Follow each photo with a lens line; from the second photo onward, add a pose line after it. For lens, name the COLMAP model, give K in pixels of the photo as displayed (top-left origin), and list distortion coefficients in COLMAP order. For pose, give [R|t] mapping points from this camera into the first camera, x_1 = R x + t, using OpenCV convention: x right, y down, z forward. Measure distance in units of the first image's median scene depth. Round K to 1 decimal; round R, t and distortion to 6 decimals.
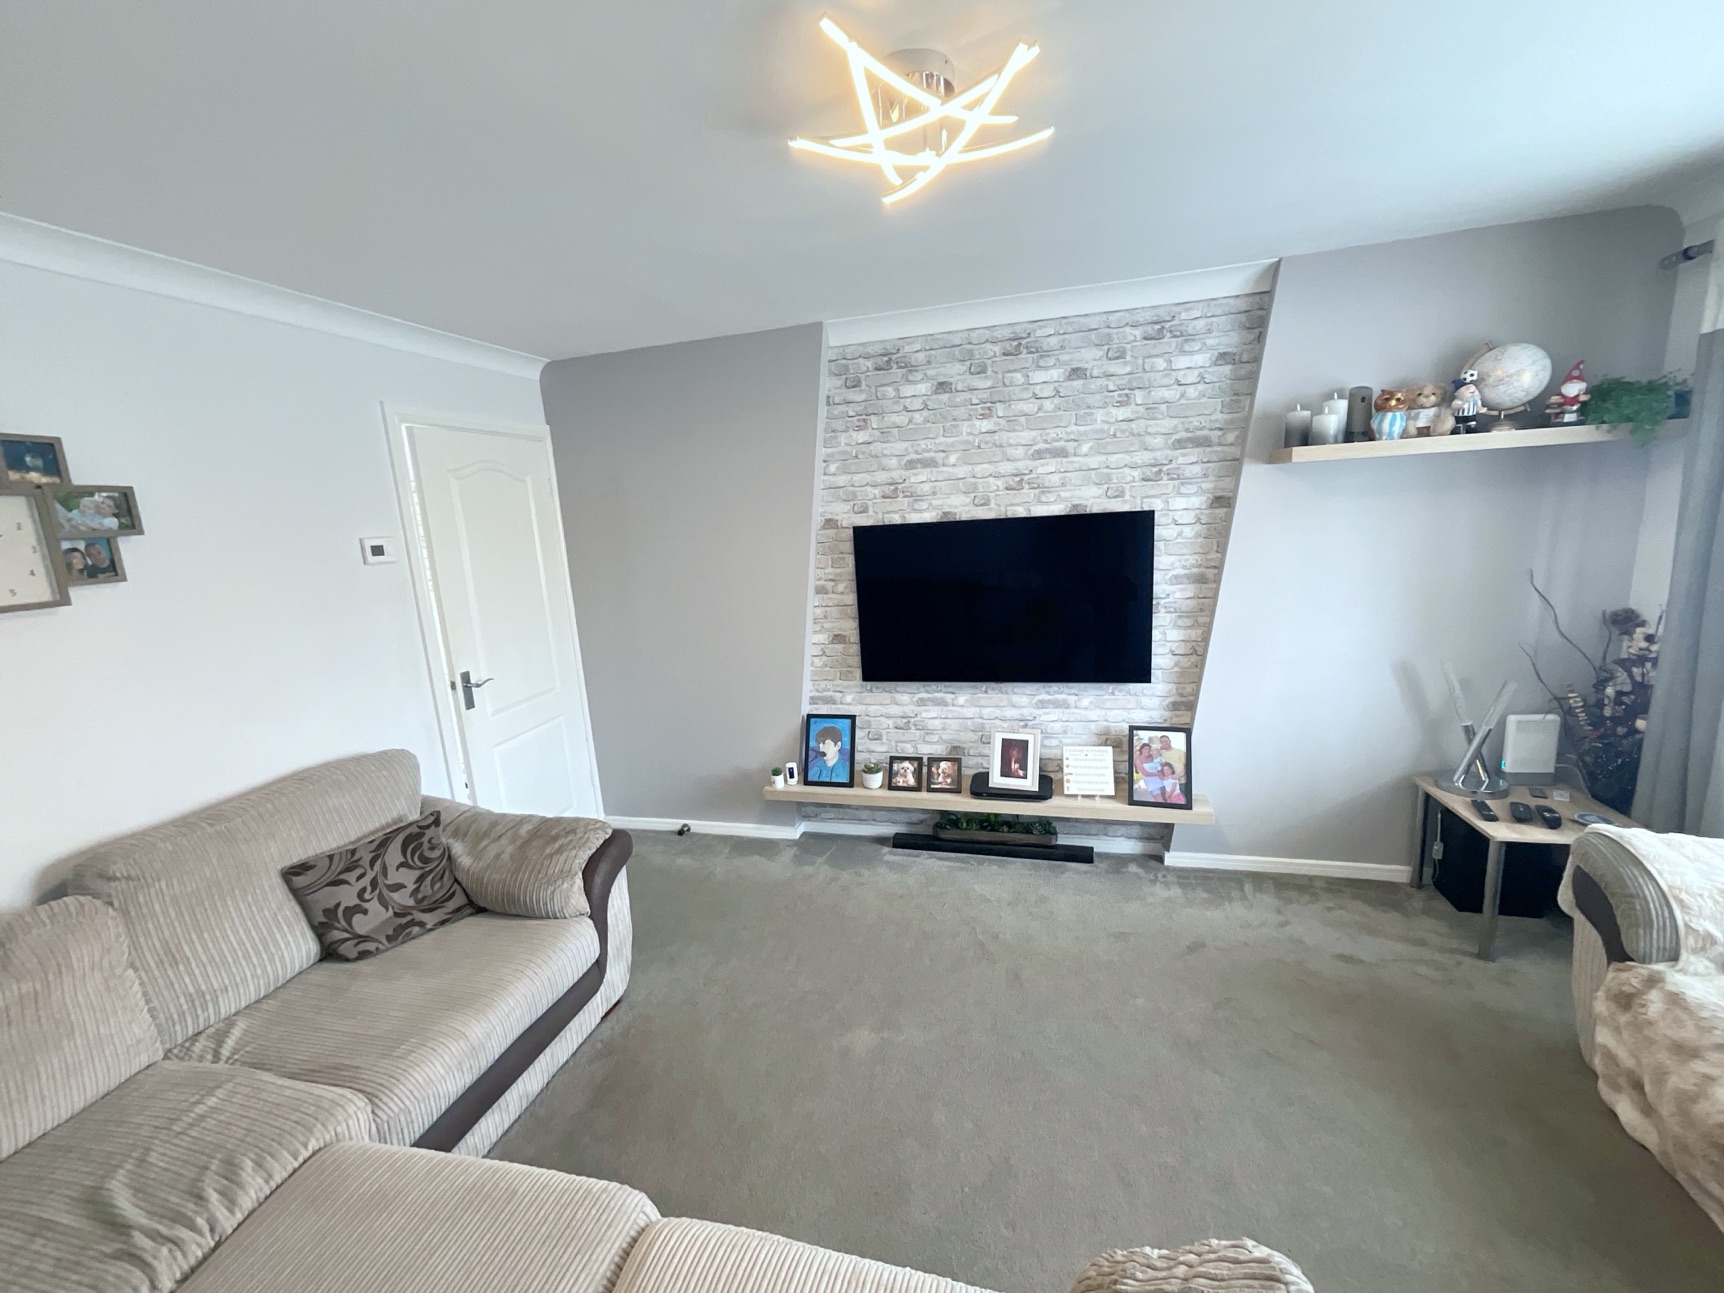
lens RADIAL K [[703.2, 0, 868.2], [0, 703.2, 642.7], [0, 0, 1]] dist [0.000160, 0.001968]
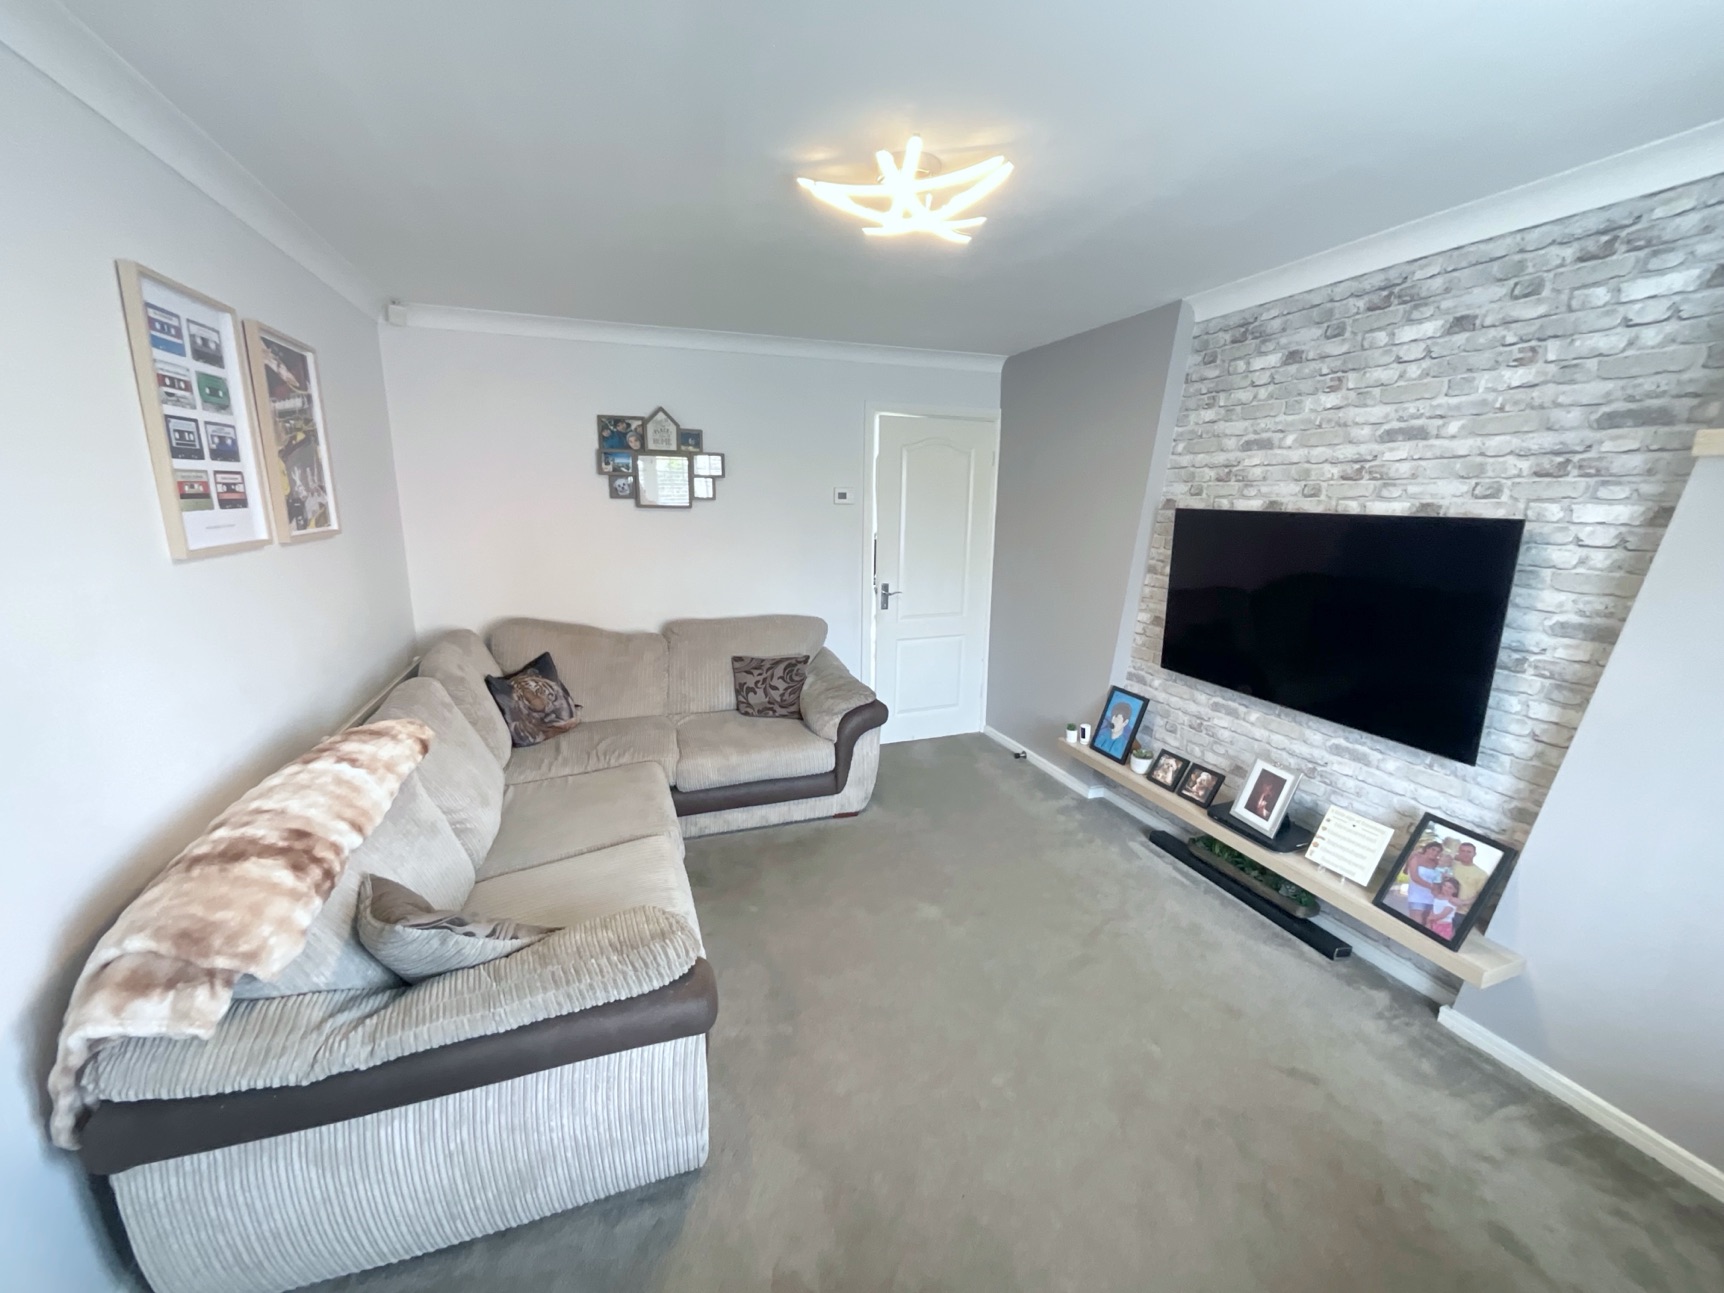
lens RADIAL K [[703.2, 0, 862.0], [0, 703.2, 640.5], [0, 0, 1]] dist [0.000160, 0.001968]
pose [[0.571262, 0.233750, -0.786778, 0.574412], [-0.199811, 0.969356, 0.142915, -0.042422], [0.796075, 0.075565, 0.600462, 0.084431]]
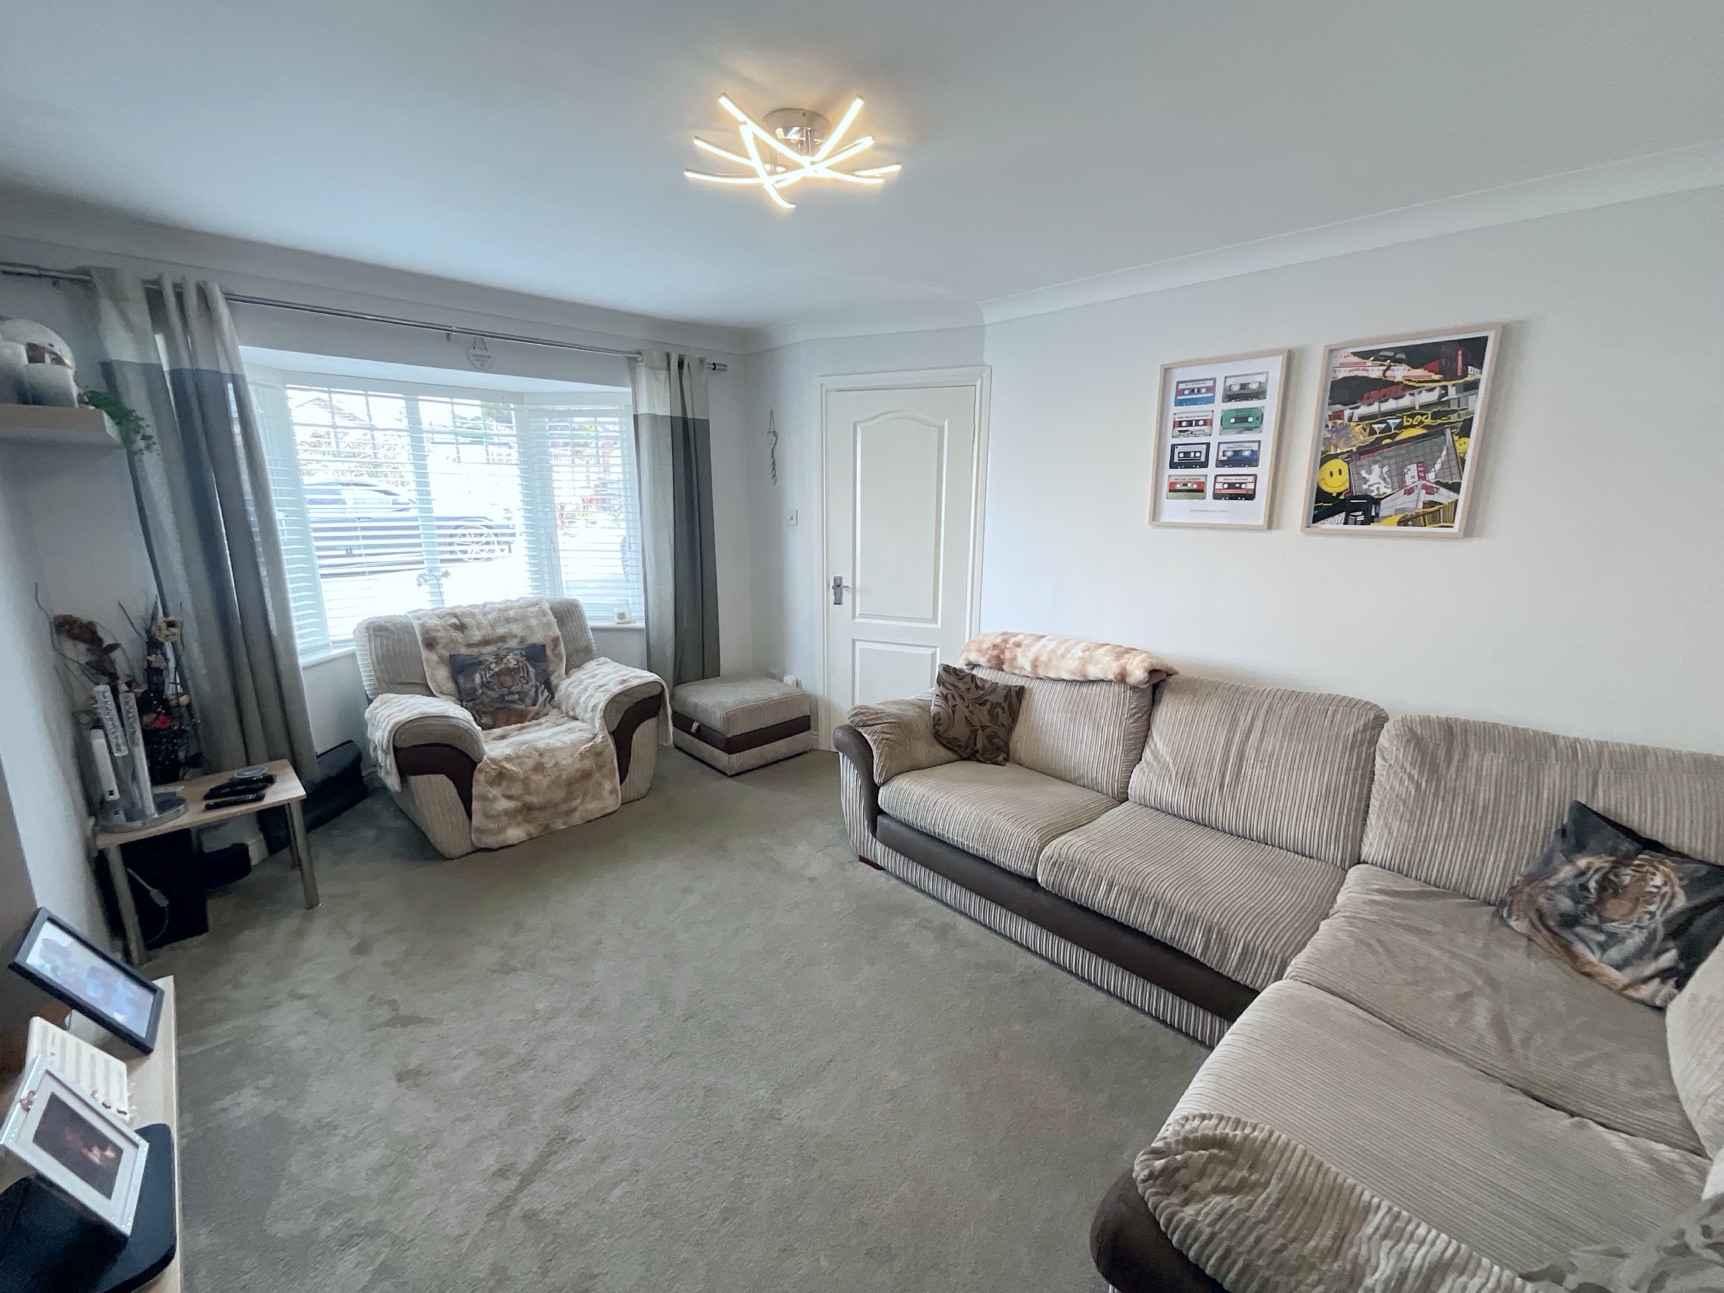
lens RADIAL K [[703.2, 0, 859.5], [0, 703.2, 650.5], [0, 0, 1]] dist [0.000160, 0.001968]
pose [[-0.856114, -0.061495, 0.513115, -0.331912], [0.140303, 0.927945, 0.345302, -0.154867], [-0.497377, 0.367609, -0.785799, 1.025813]]
